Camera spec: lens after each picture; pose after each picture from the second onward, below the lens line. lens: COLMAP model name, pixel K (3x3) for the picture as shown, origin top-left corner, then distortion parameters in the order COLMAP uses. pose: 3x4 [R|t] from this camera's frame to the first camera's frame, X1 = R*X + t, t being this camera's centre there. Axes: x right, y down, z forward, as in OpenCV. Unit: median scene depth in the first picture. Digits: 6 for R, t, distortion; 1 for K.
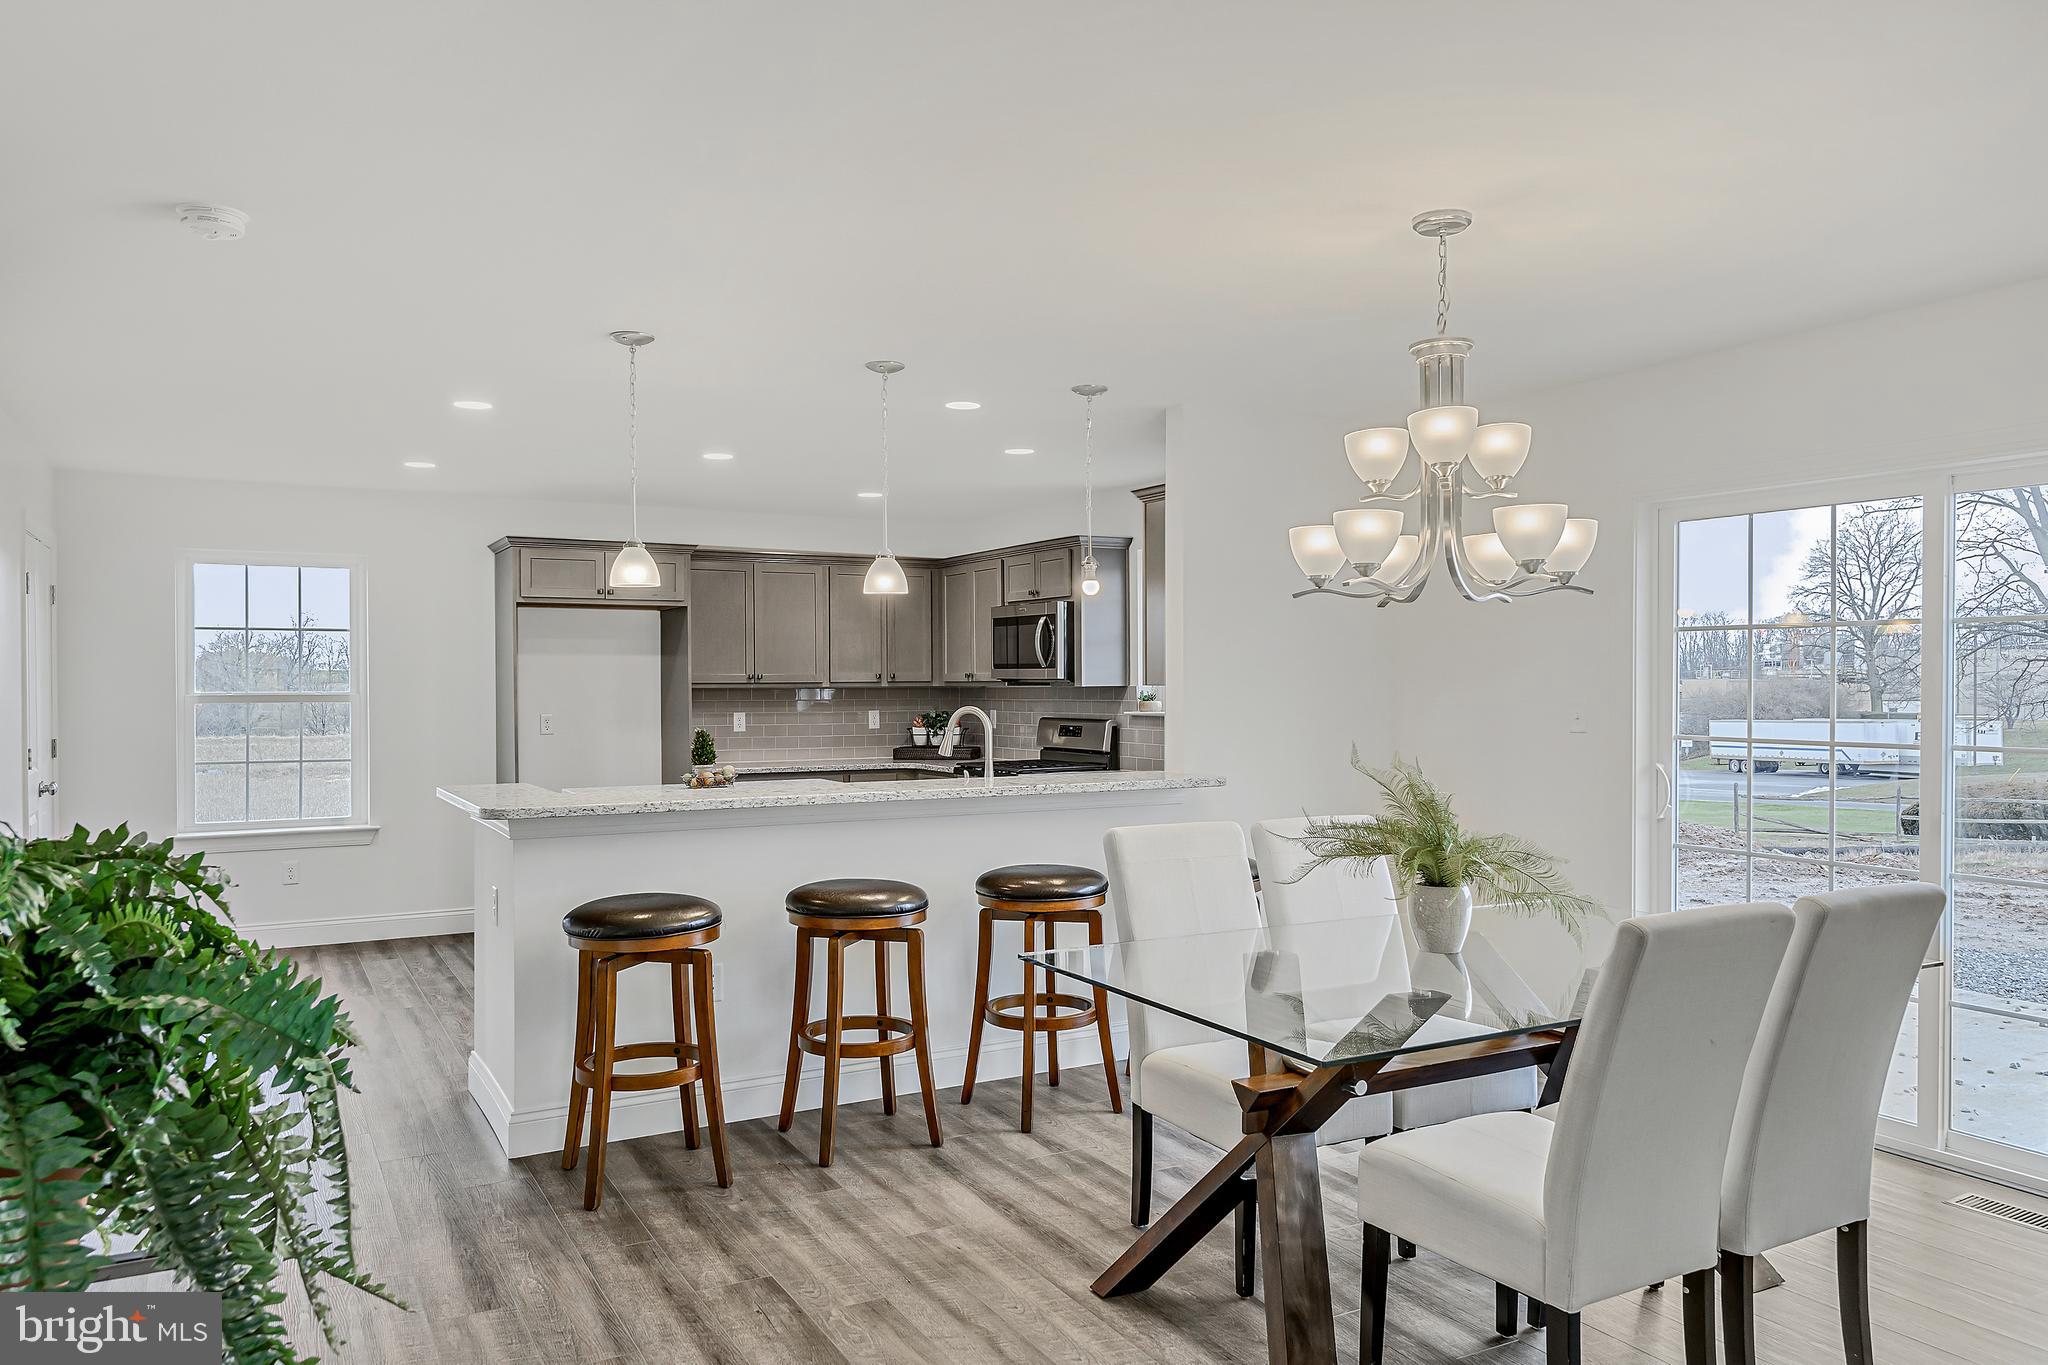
lens RADIAL K [[1430.1, 0, 1028.6], [0, 1430.1, 686.5], [0, 0, 1]] dist [-0.003038, -0.000647]
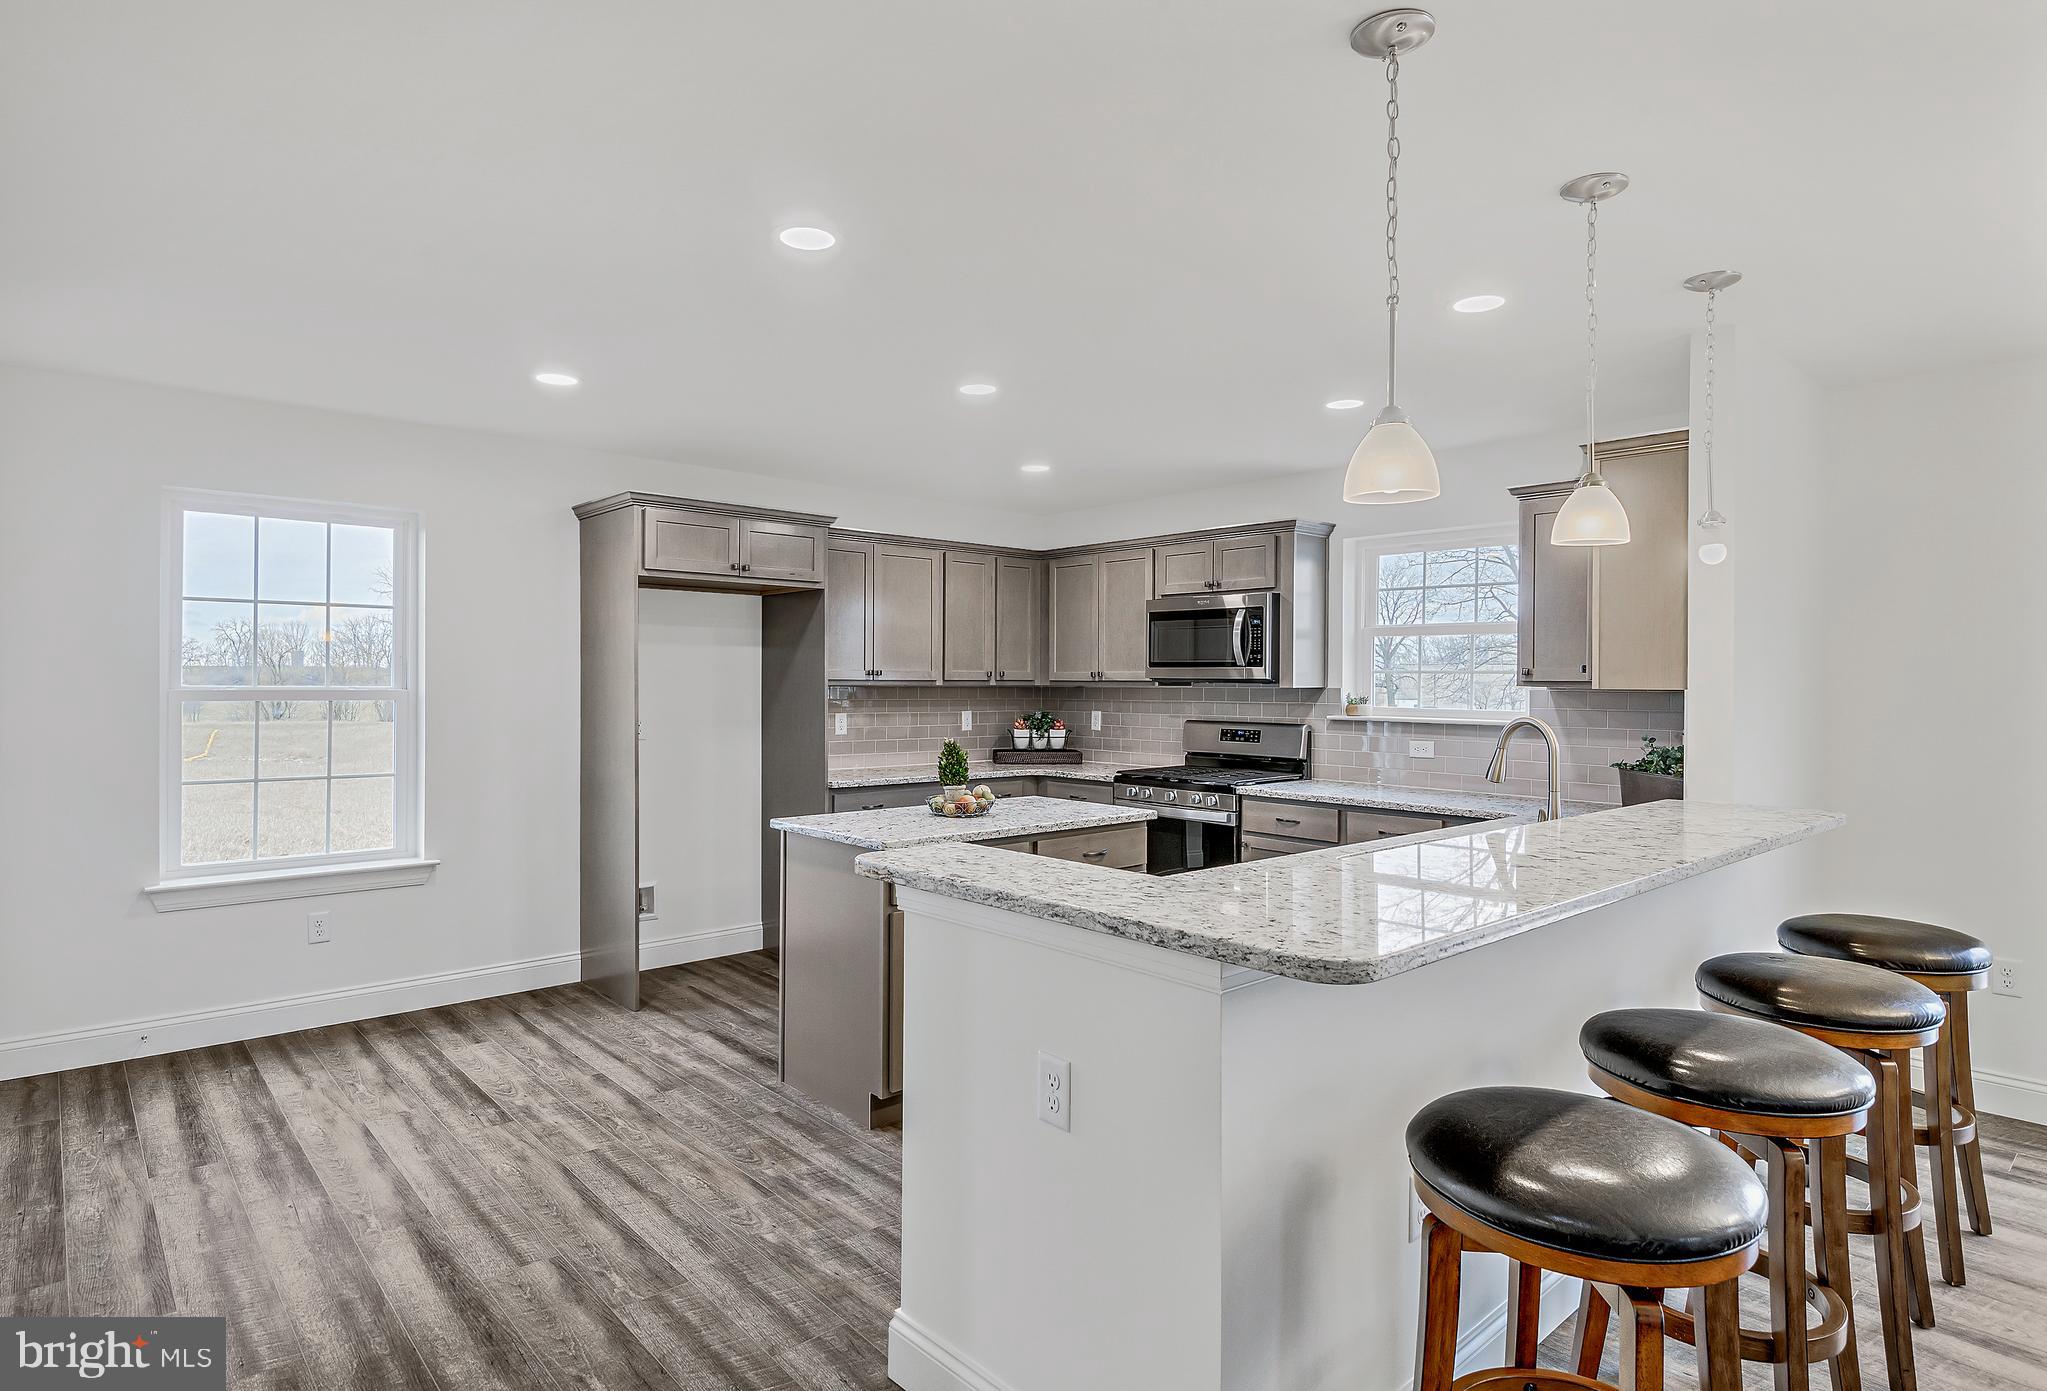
lens RADIAL K [[1112.2, 0, 1019.9], [0, 1112.2, 688.0], [0, 0, 1]] dist [0.001058, -0.000282]
pose [[0.978980, 0.008070, 0.203797, -0.260695], [-0.008666, 0.999960, 0.002036, 0.000228], [-0.203773, -0.003760, 0.979011, 0.332768]]
